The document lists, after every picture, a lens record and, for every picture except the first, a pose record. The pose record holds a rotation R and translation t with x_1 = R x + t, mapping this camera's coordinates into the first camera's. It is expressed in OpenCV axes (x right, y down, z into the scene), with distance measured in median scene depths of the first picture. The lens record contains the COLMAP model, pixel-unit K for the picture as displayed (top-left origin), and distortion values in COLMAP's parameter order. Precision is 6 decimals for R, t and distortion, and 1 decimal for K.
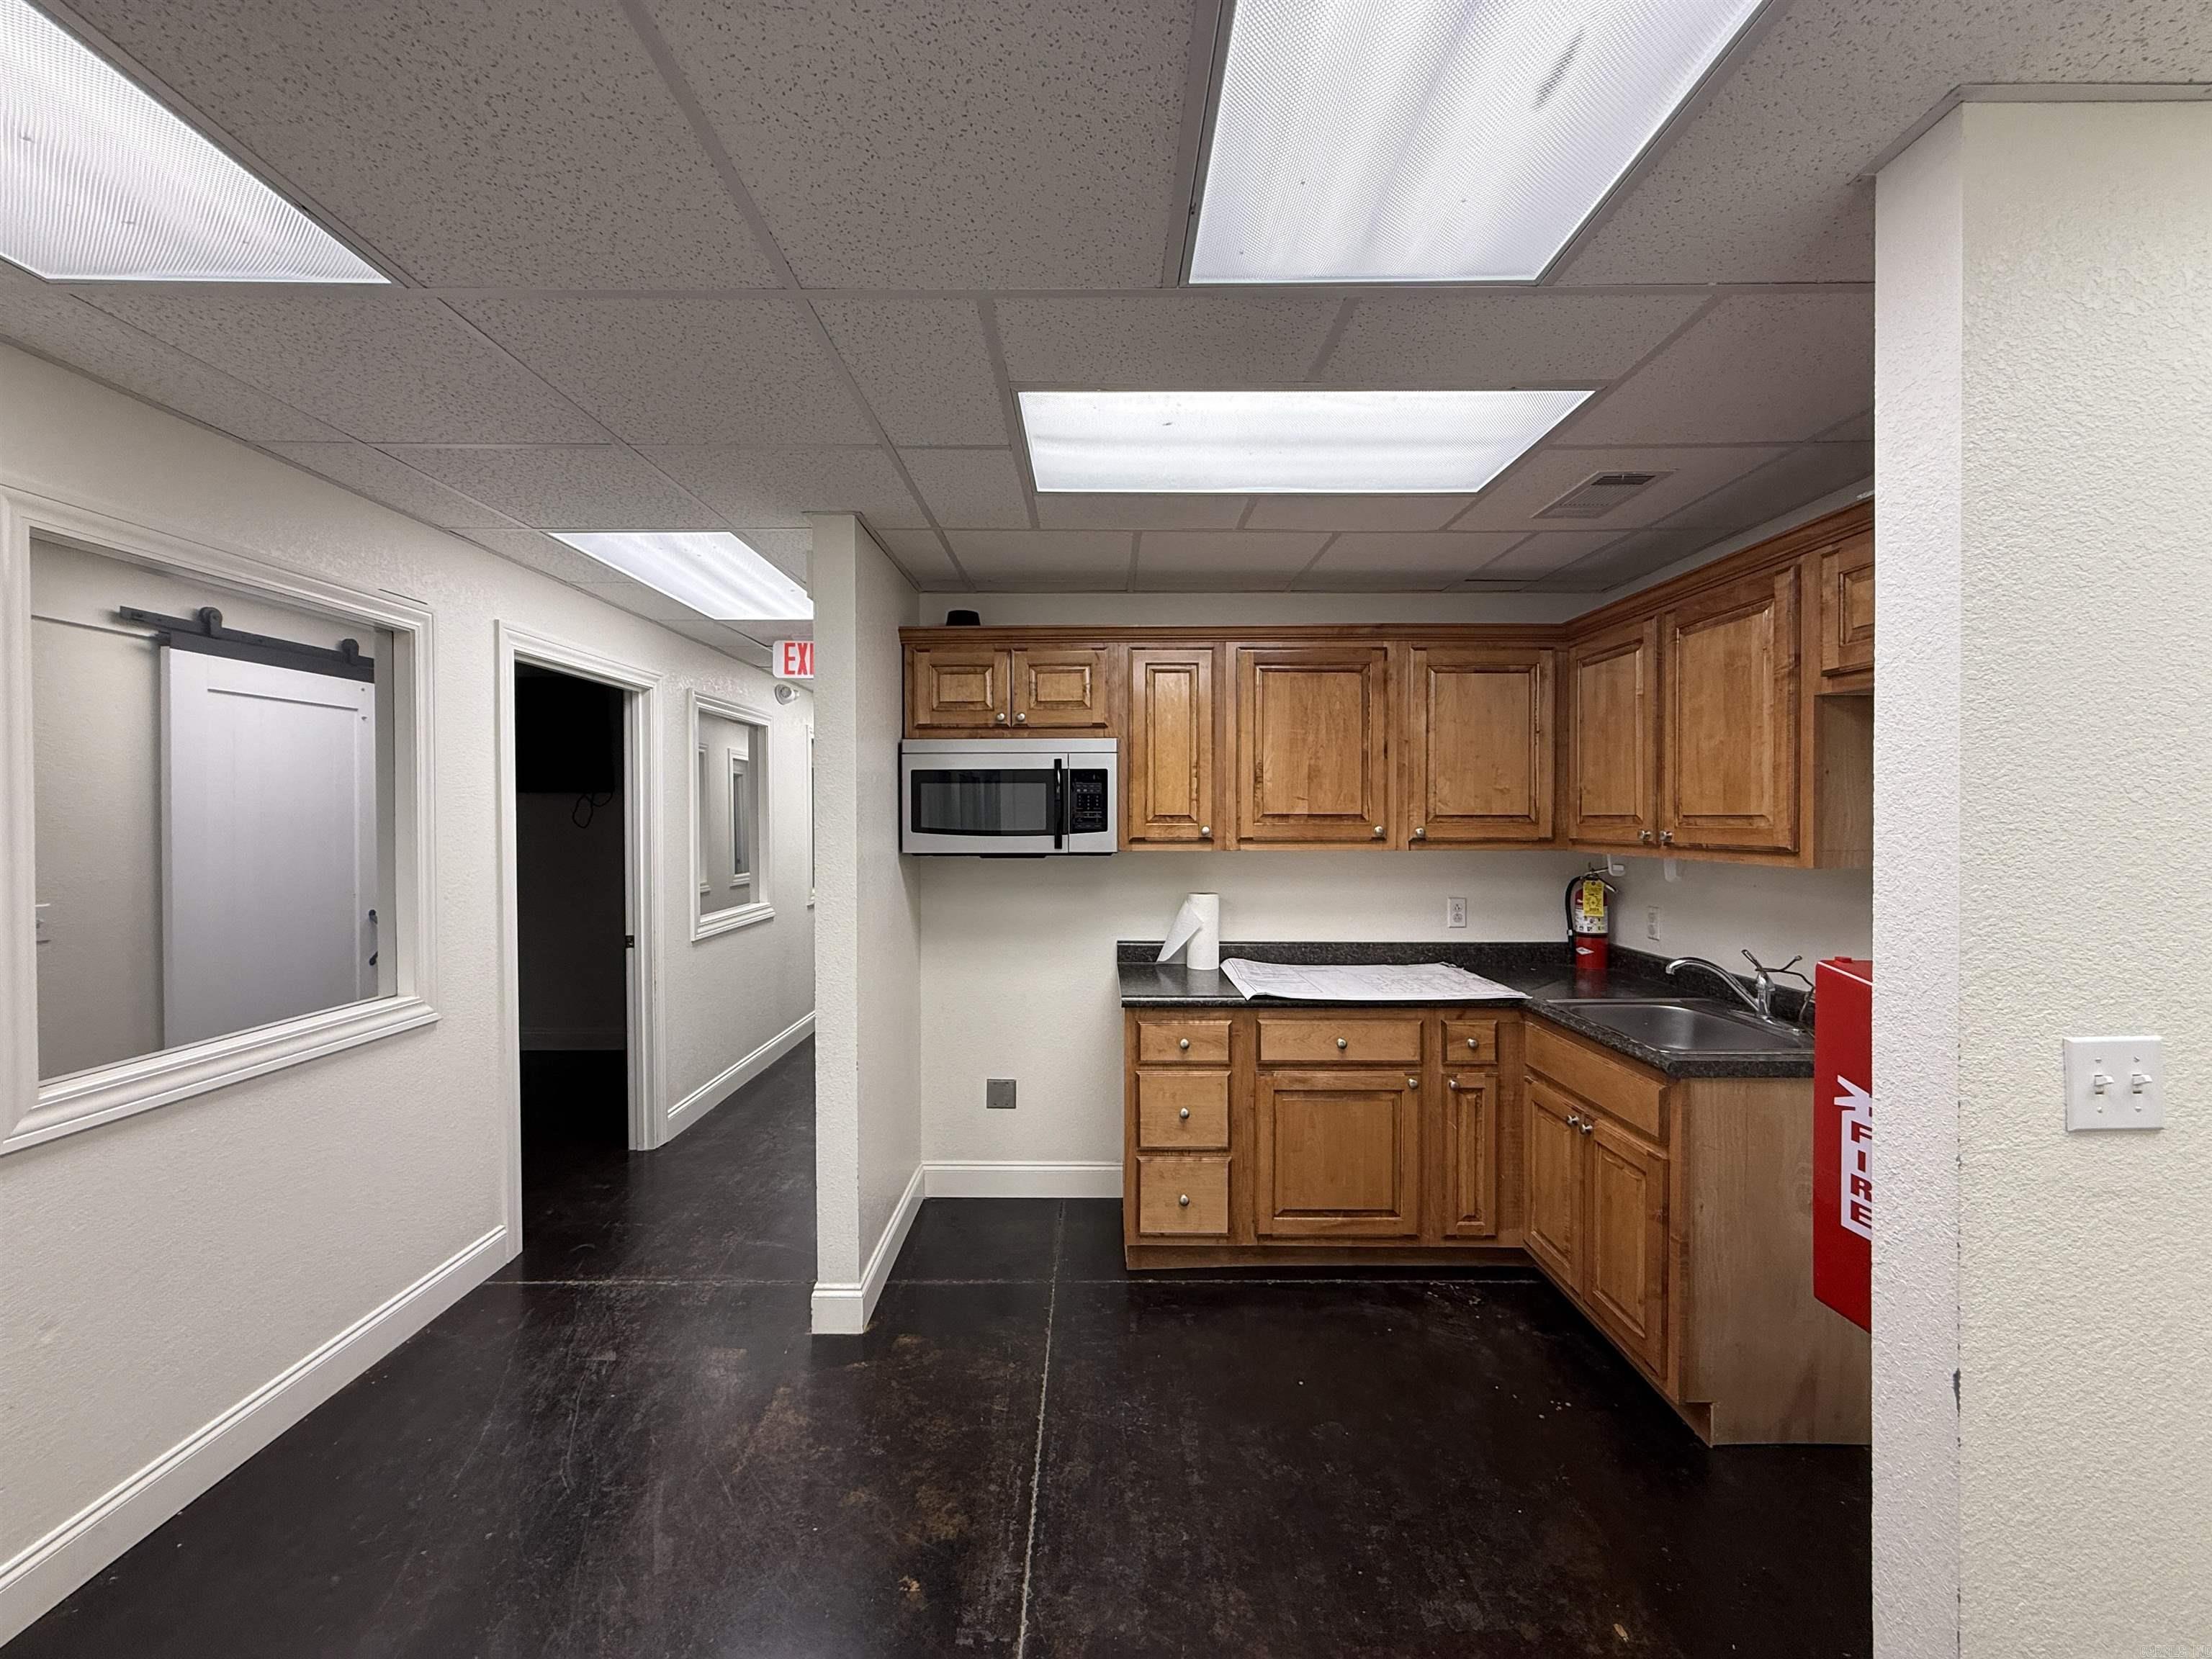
lens RADIAL K [[884.9, 0, 1112.5], [0, 884.9, 826.0], [0, 0, 1]] dist [-0.002885, -0.000811]
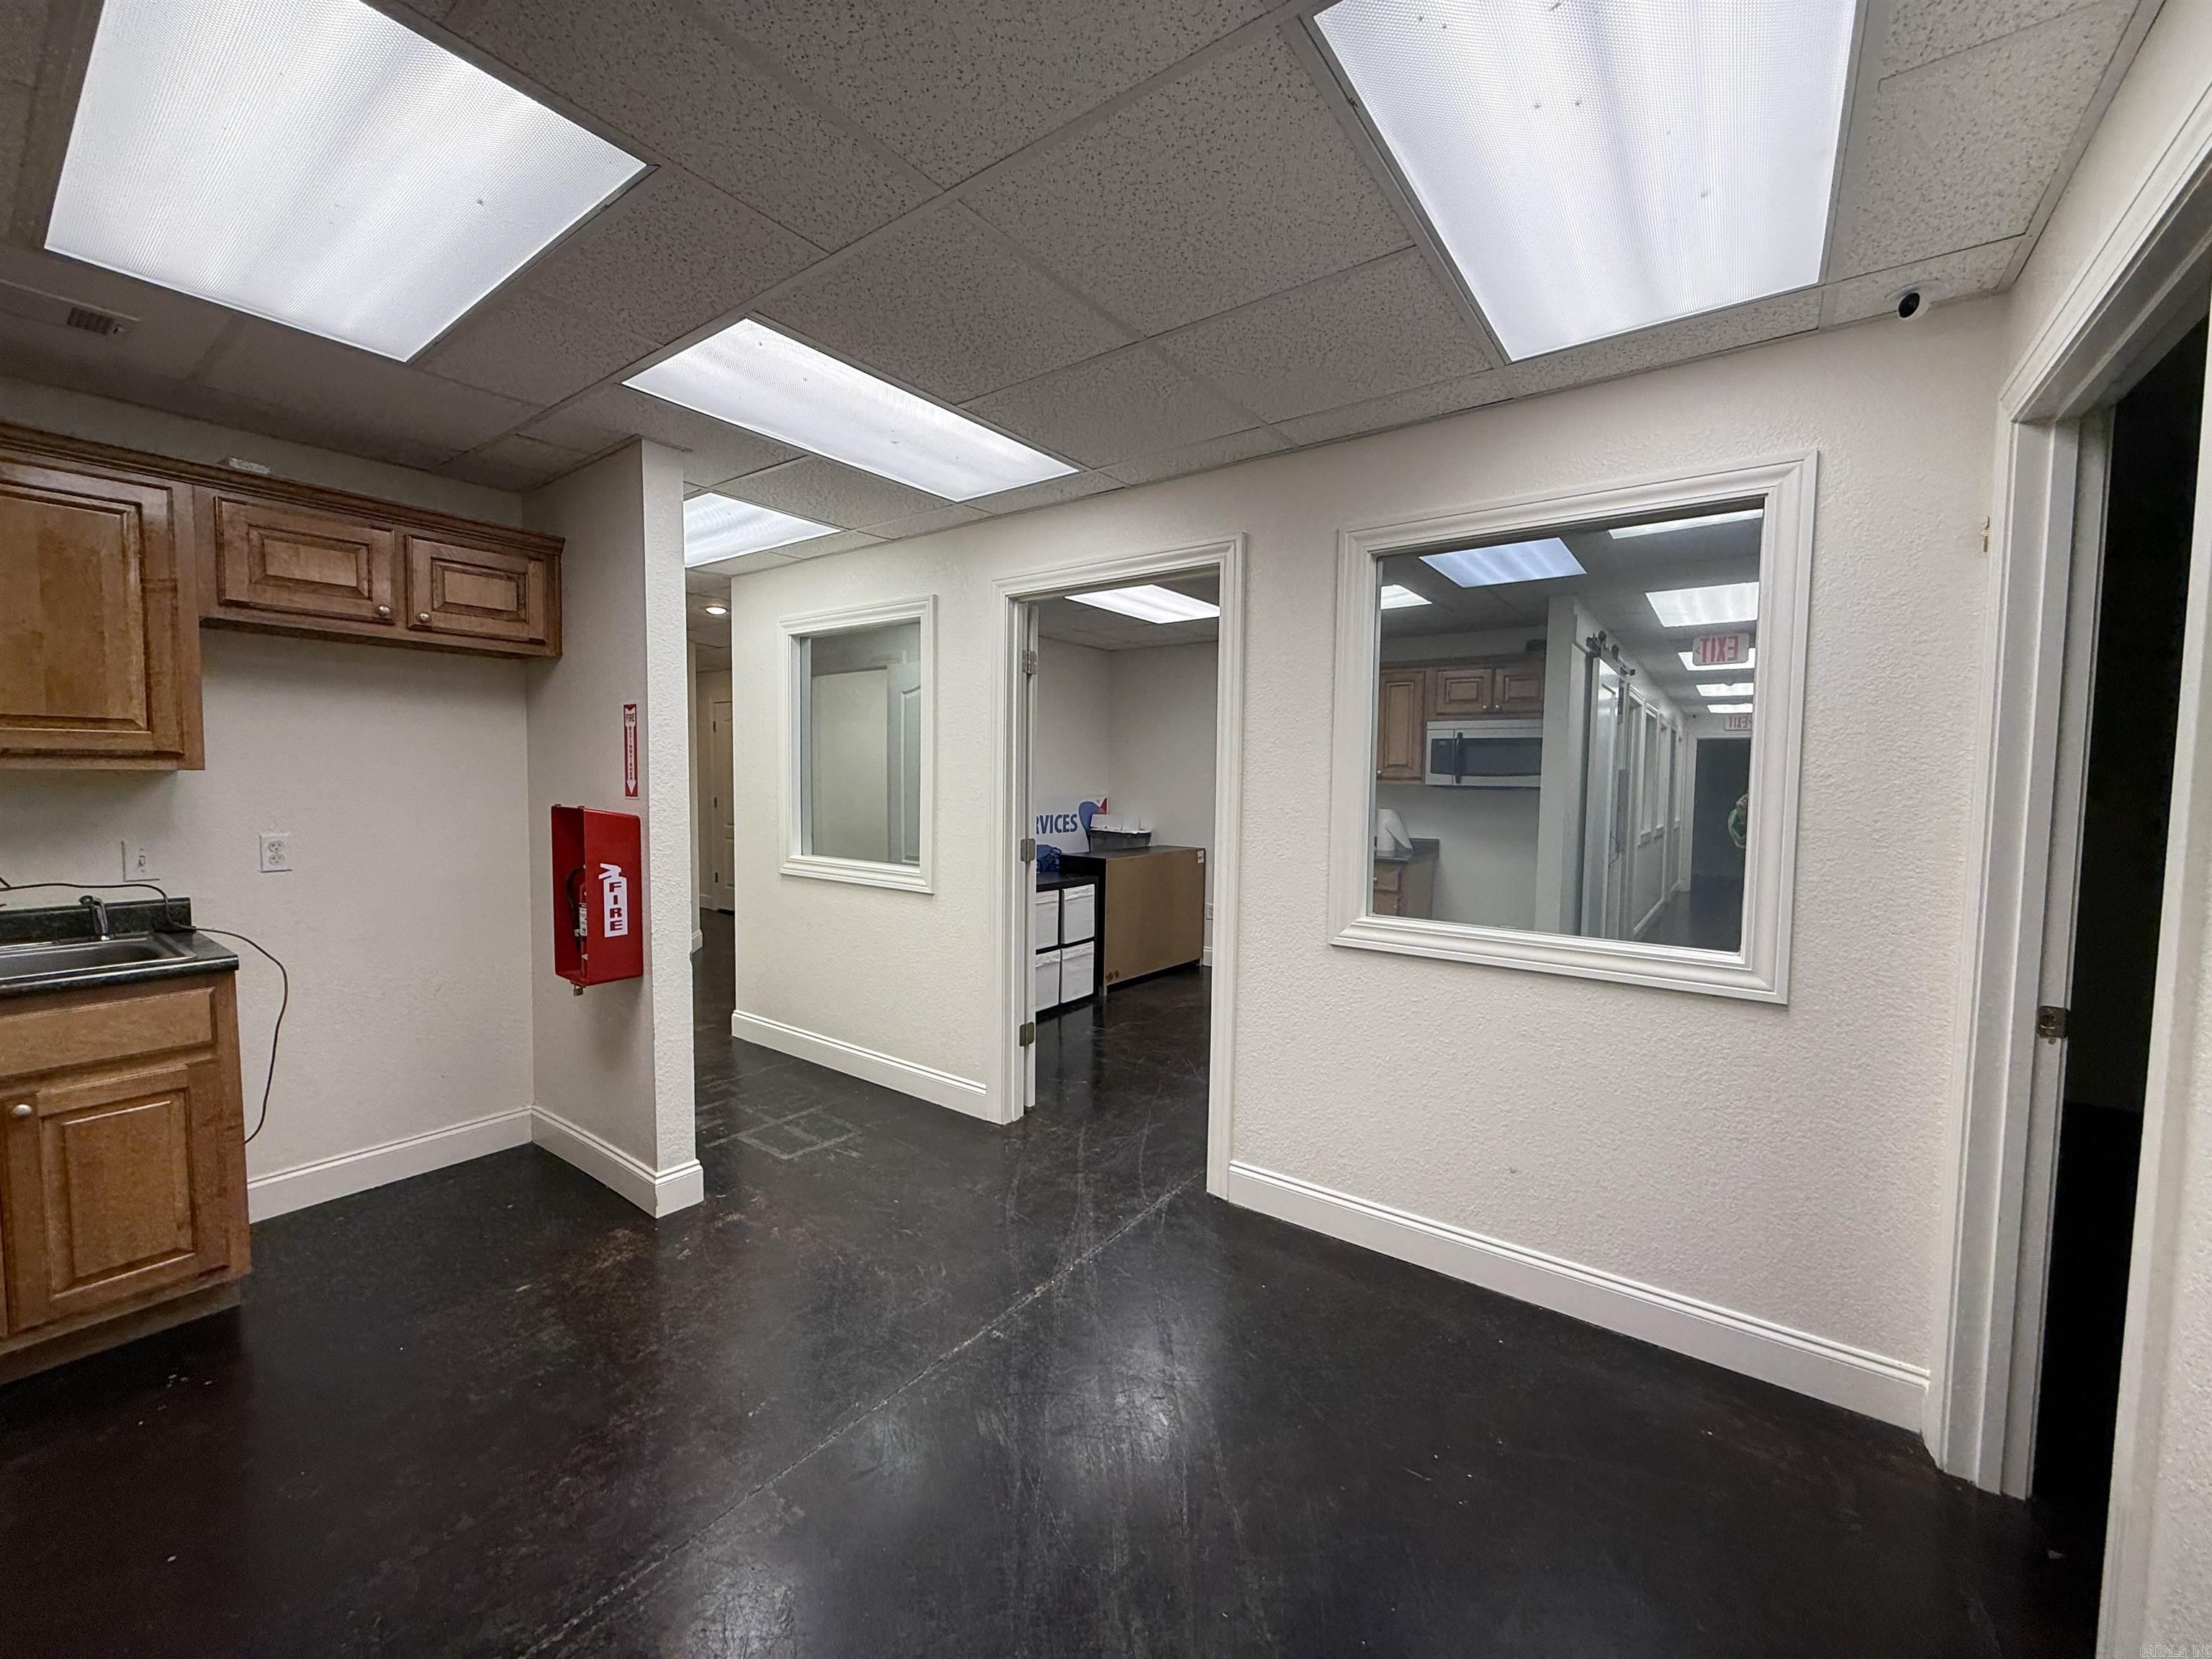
lens RADIAL K [[884.9, 0, 1102.8], [0, 884.9, 825.6], [0, 0, 1]] dist [-0.002885, -0.000811]
pose [[-0.801568, -0.039346, 0.596607, -1.271155], [-0.001336, 0.997948, 0.064019, 0.070224], [-0.597902, 0.050519, -0.799976, 1.927571]]
